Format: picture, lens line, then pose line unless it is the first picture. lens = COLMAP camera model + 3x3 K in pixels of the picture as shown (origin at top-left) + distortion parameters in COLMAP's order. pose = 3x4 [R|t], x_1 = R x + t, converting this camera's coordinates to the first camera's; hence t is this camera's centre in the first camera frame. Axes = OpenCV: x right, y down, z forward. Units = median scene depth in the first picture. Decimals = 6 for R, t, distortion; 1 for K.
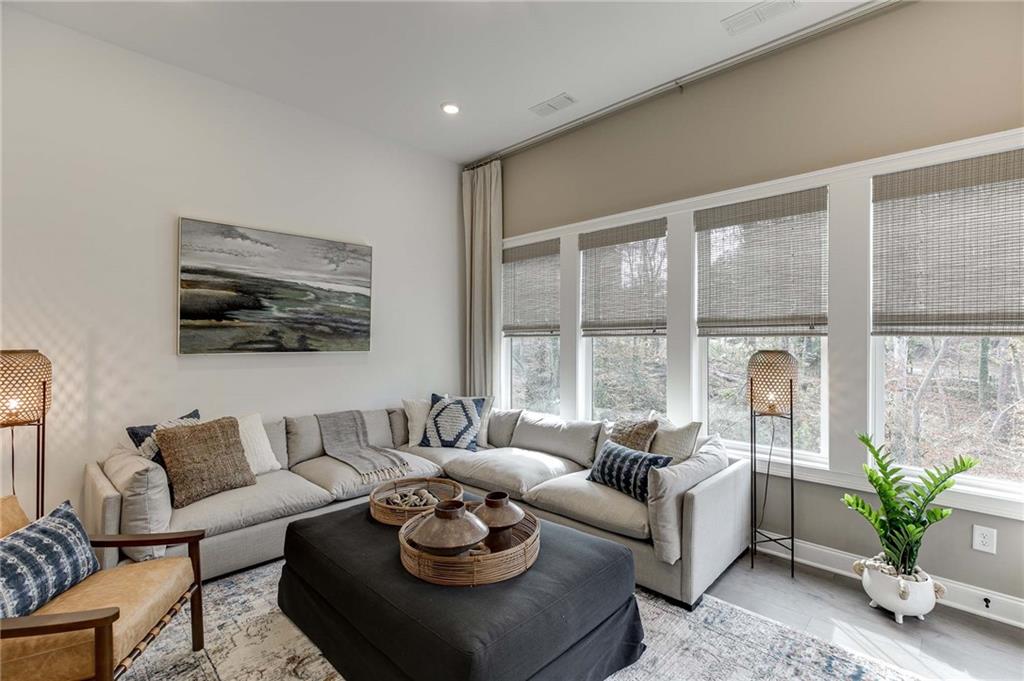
lens RADIAL K [[464.7, 0, 518.8], [0, 464.7, 339.0], [0, 0, 1]] dist [-0.012643, 0.002053]
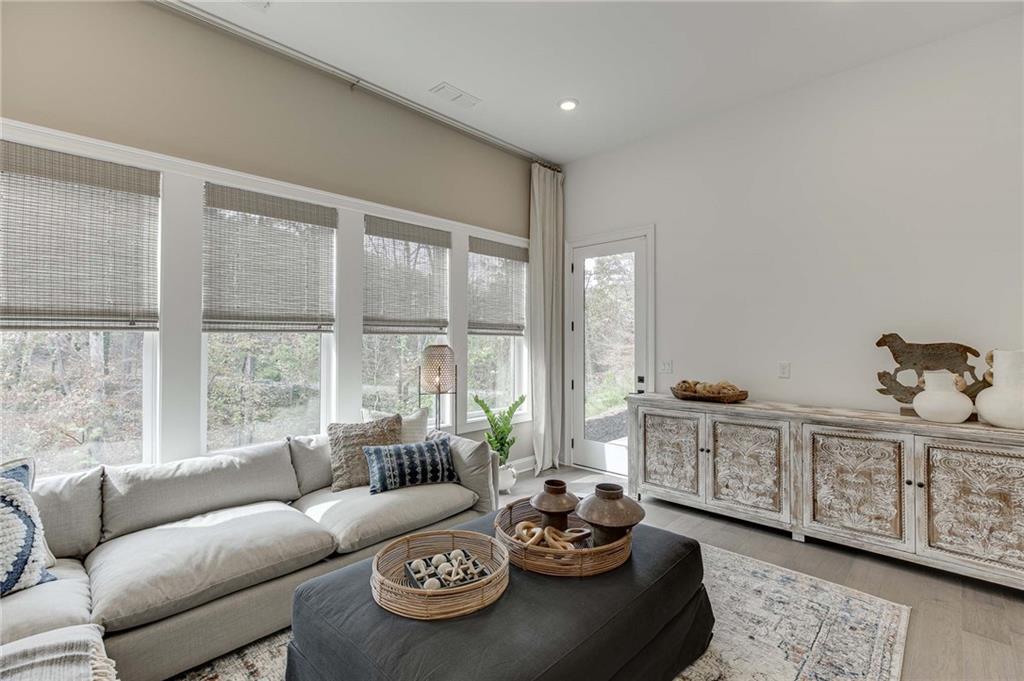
lens RADIAL K [[464.7, 0, 517.6], [0, 464.7, 339.5], [0, 0, 1]] dist [-0.012643, 0.002053]
pose [[-0.012566, -0.004725, 0.999910, -0.685834], [-0.006139, 0.999970, 0.004648, 0.000632], [-0.999902, -0.006080, -0.012595, 0.677092]]
